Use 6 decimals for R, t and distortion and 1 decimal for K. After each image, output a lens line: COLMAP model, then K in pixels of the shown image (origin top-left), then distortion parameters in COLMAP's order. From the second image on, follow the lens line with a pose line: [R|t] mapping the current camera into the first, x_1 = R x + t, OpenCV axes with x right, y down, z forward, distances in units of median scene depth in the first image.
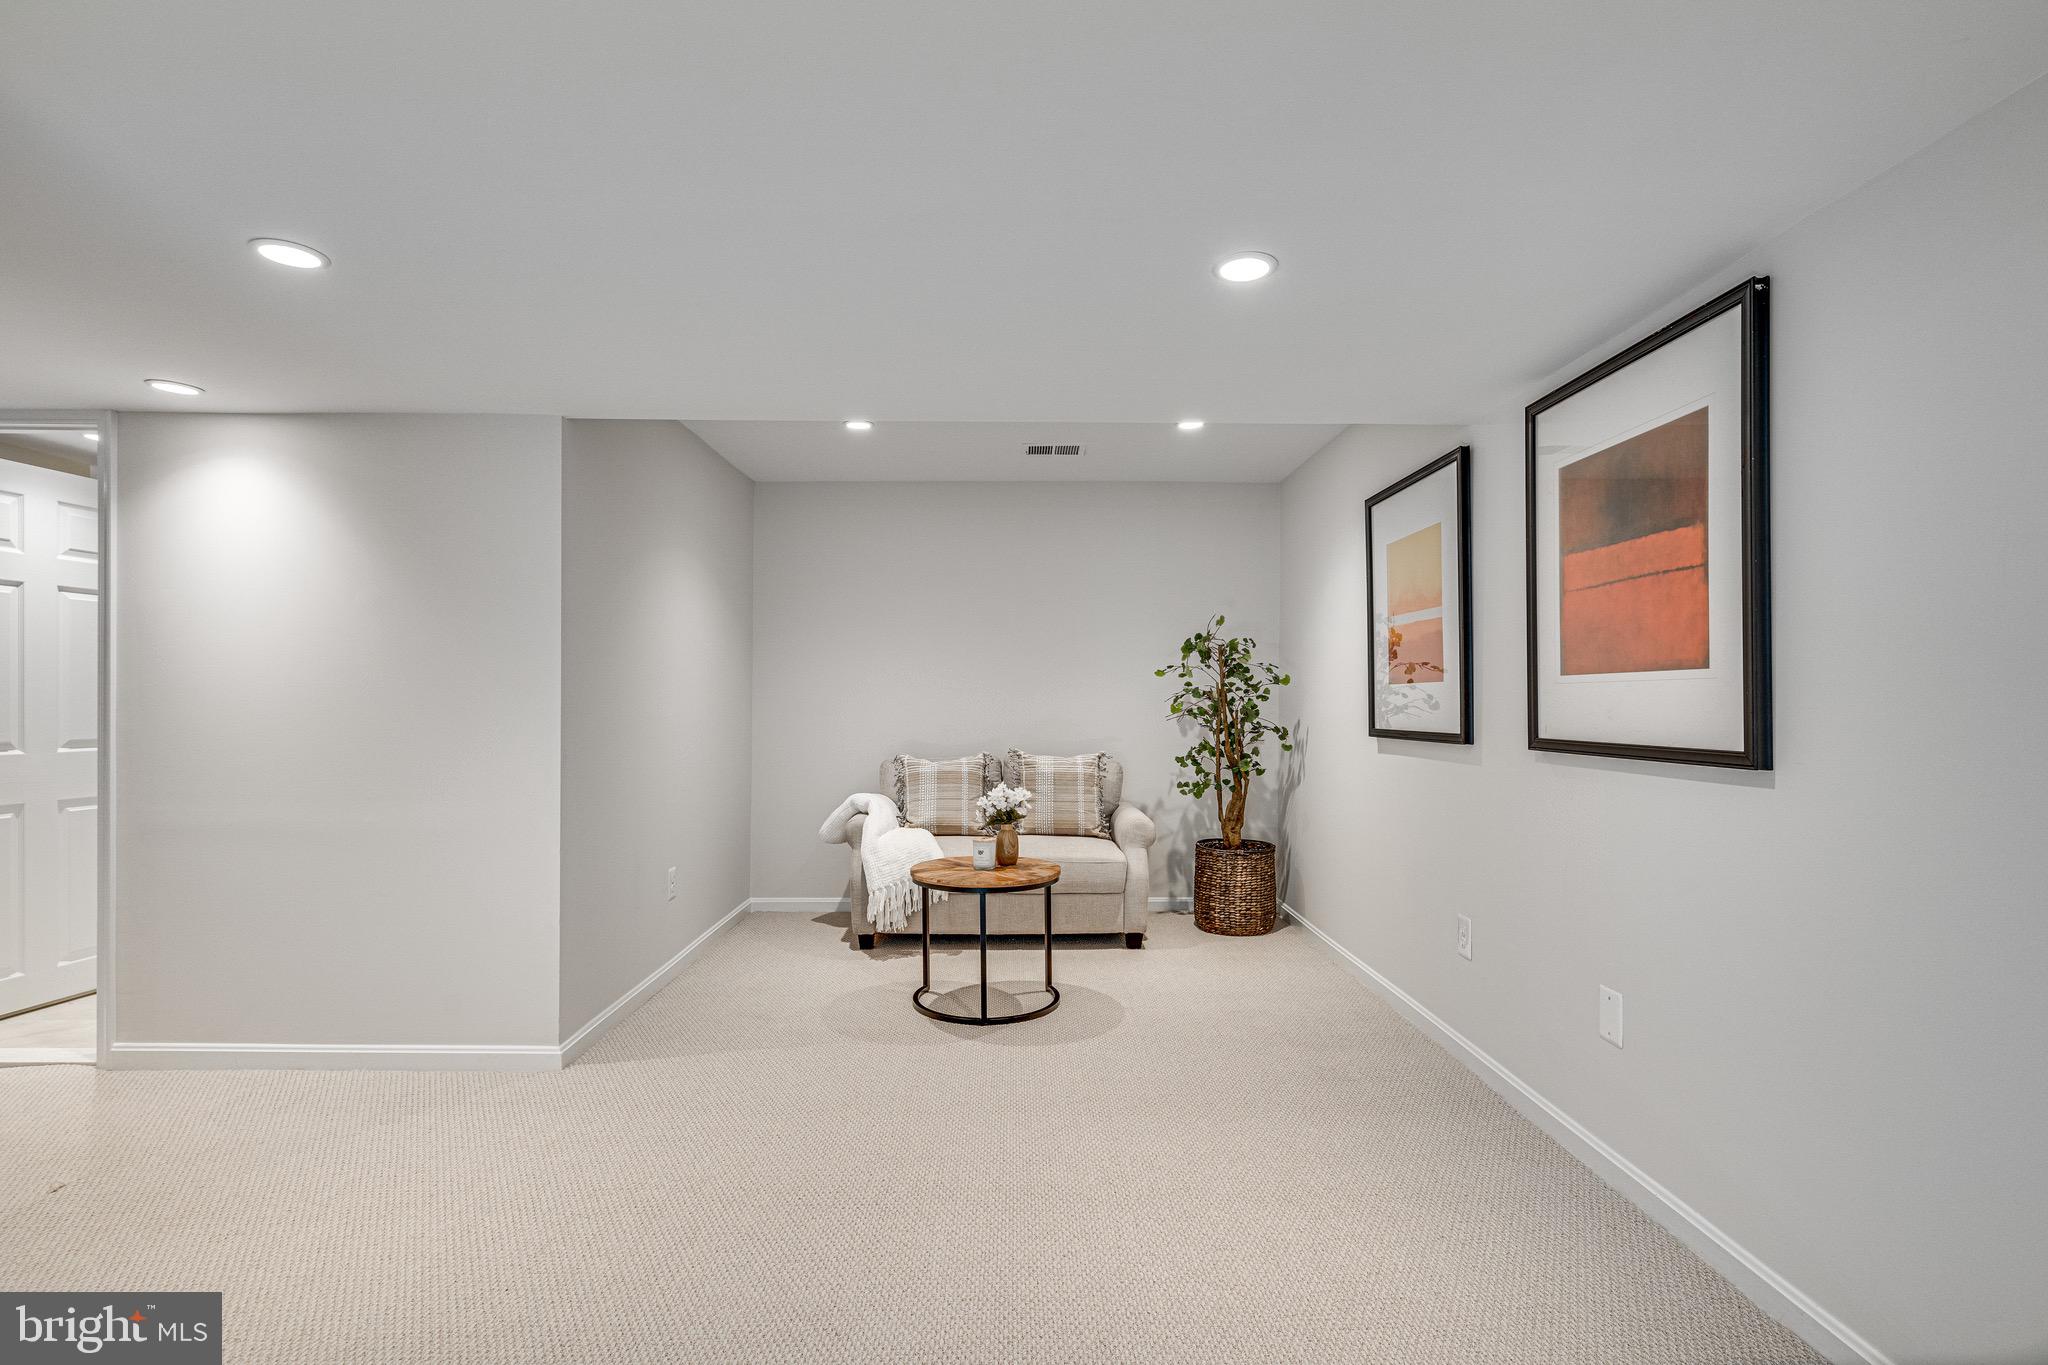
lens RADIAL K [[940.7, 0, 1019.2], [0, 940.7, 702.1], [0, 0, 1]] dist [-0.004463, -0.000572]
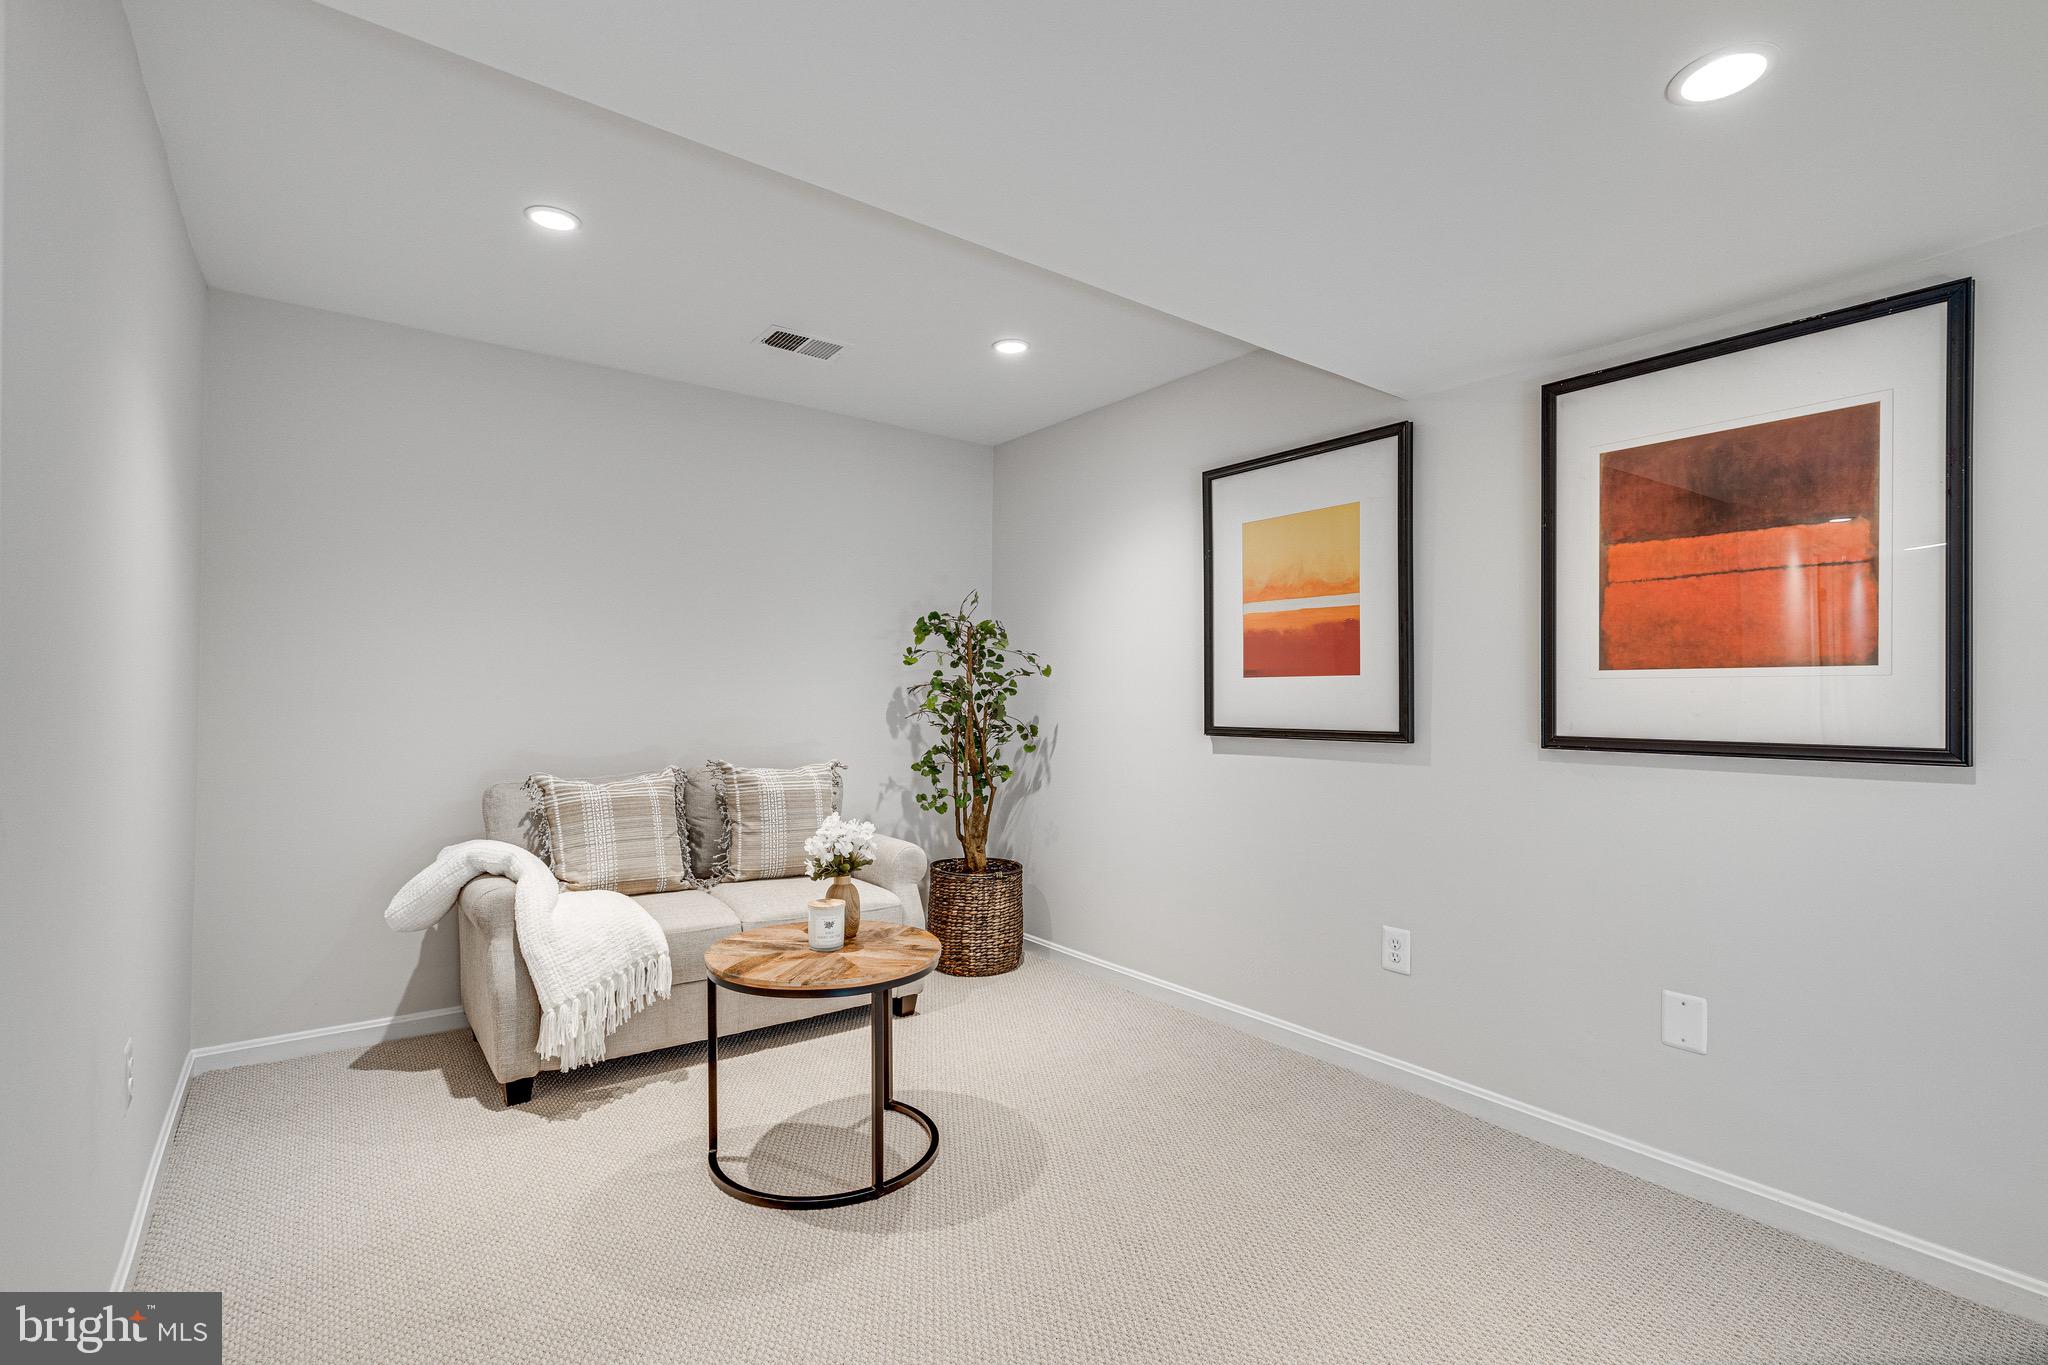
lens RADIAL K [[949.8, 0, 1025.8], [0, 949.8, 698.9], [0, 0, 1]] dist [0.000961, 0.000270]
pose [[0.806322, 0.005618, 0.591450, -0.248075], [-0.006731, 0.999977, -0.000322, 0.002704], [-0.591438, -0.003721, 0.806342, 0.303031]]
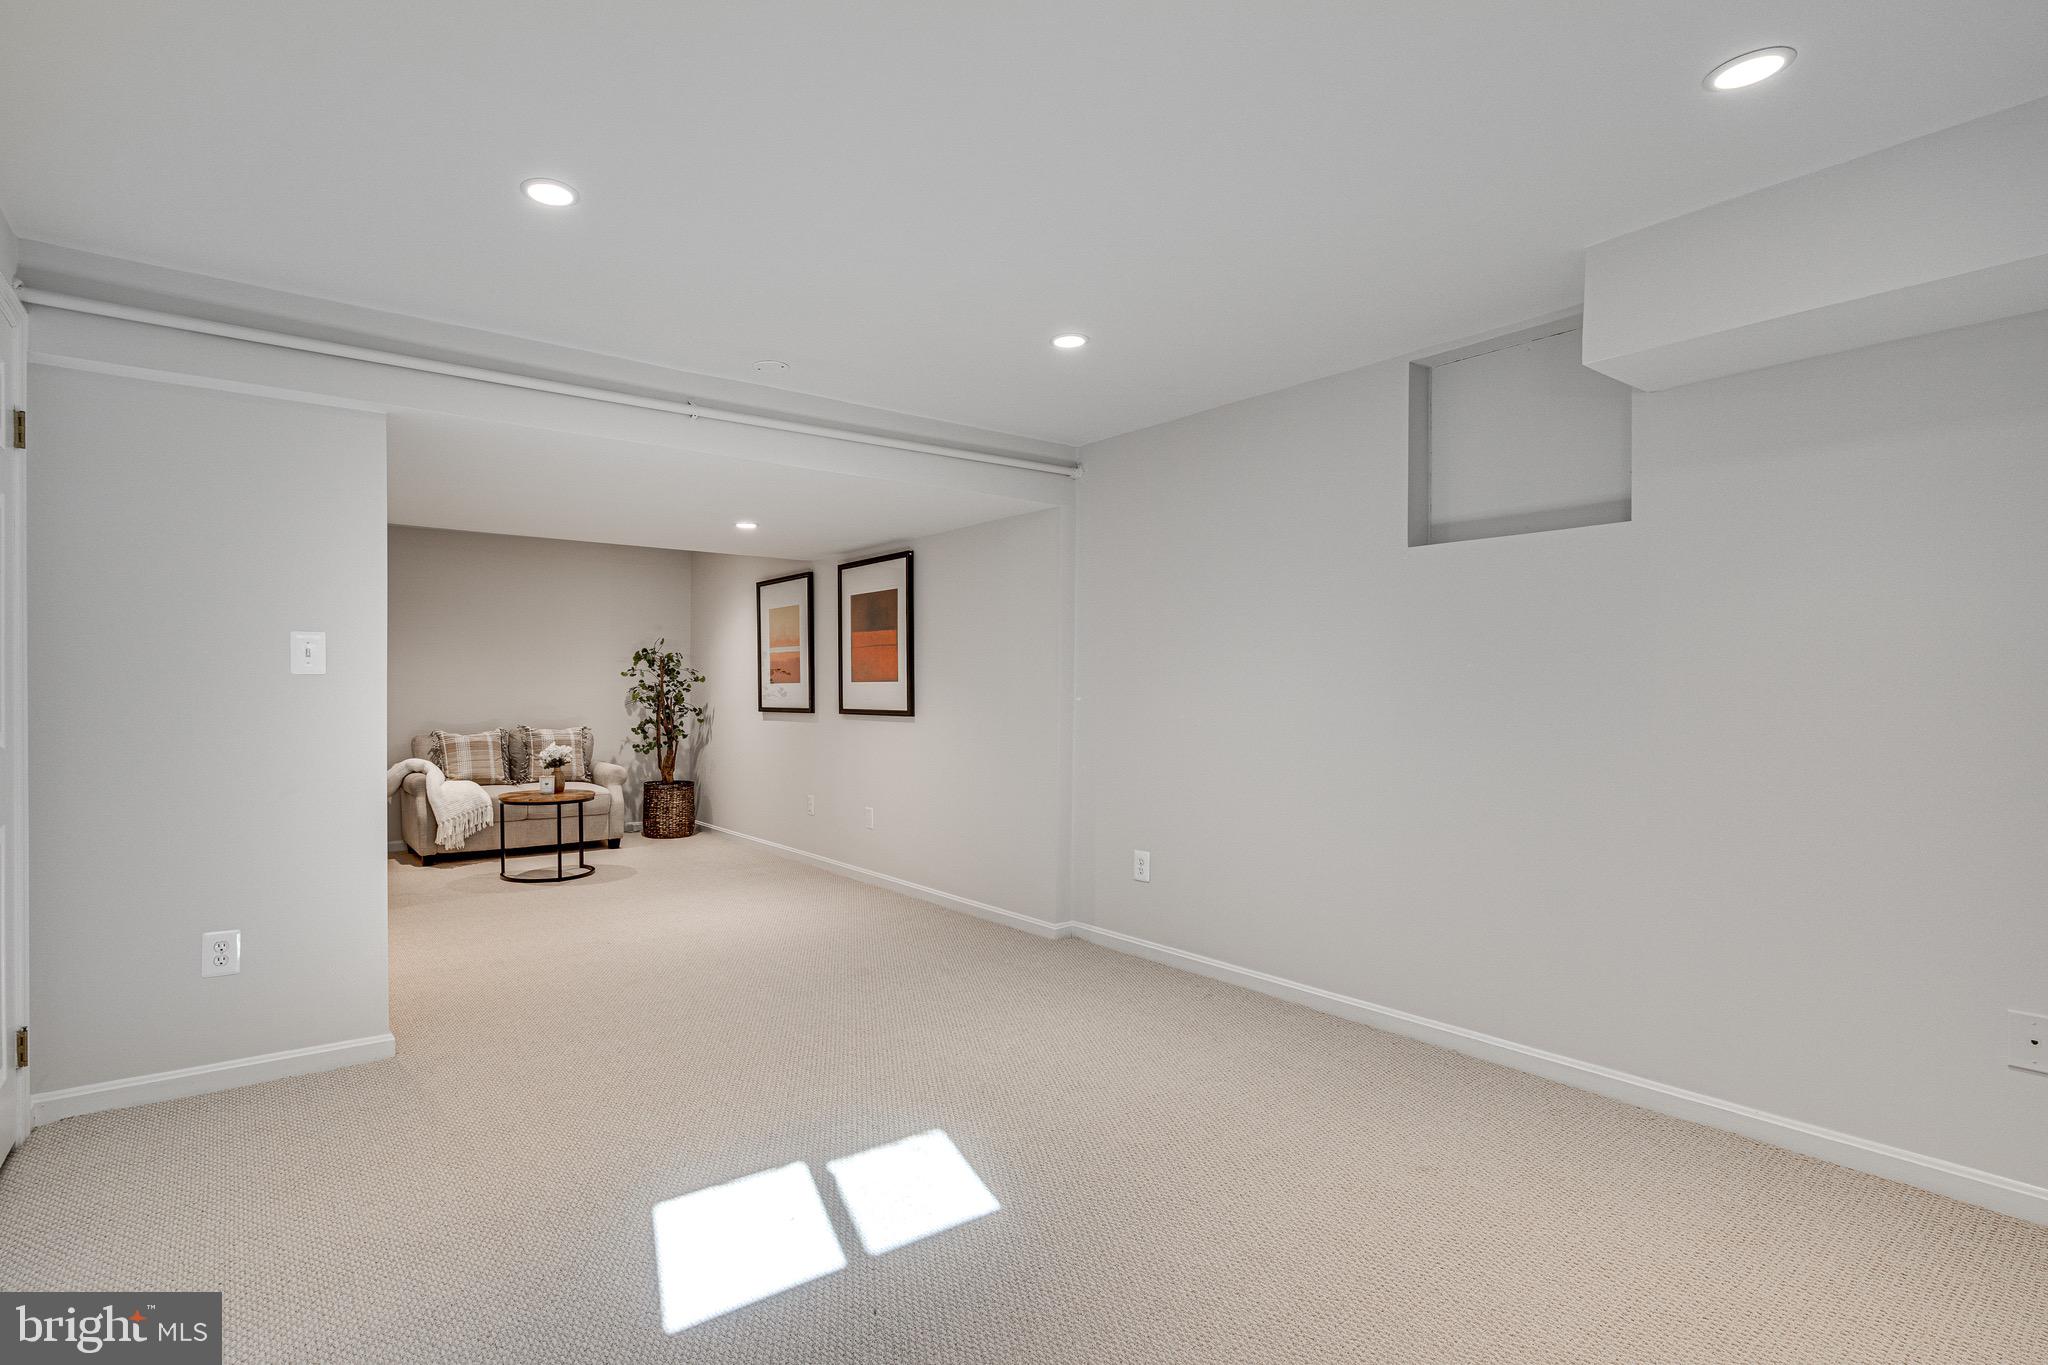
lens RADIAL K [[965.1, 0, 915.4], [0, 965.1, 696.3], [0, 0, 1]] dist [-0.001786, -0.000143]
pose [[0.824599, -0.003285, 0.565708, -0.361049], [0.000010, 0.999983, 0.005791, -0.003515], [-0.565718, -0.004769, 0.824585, -0.595257]]
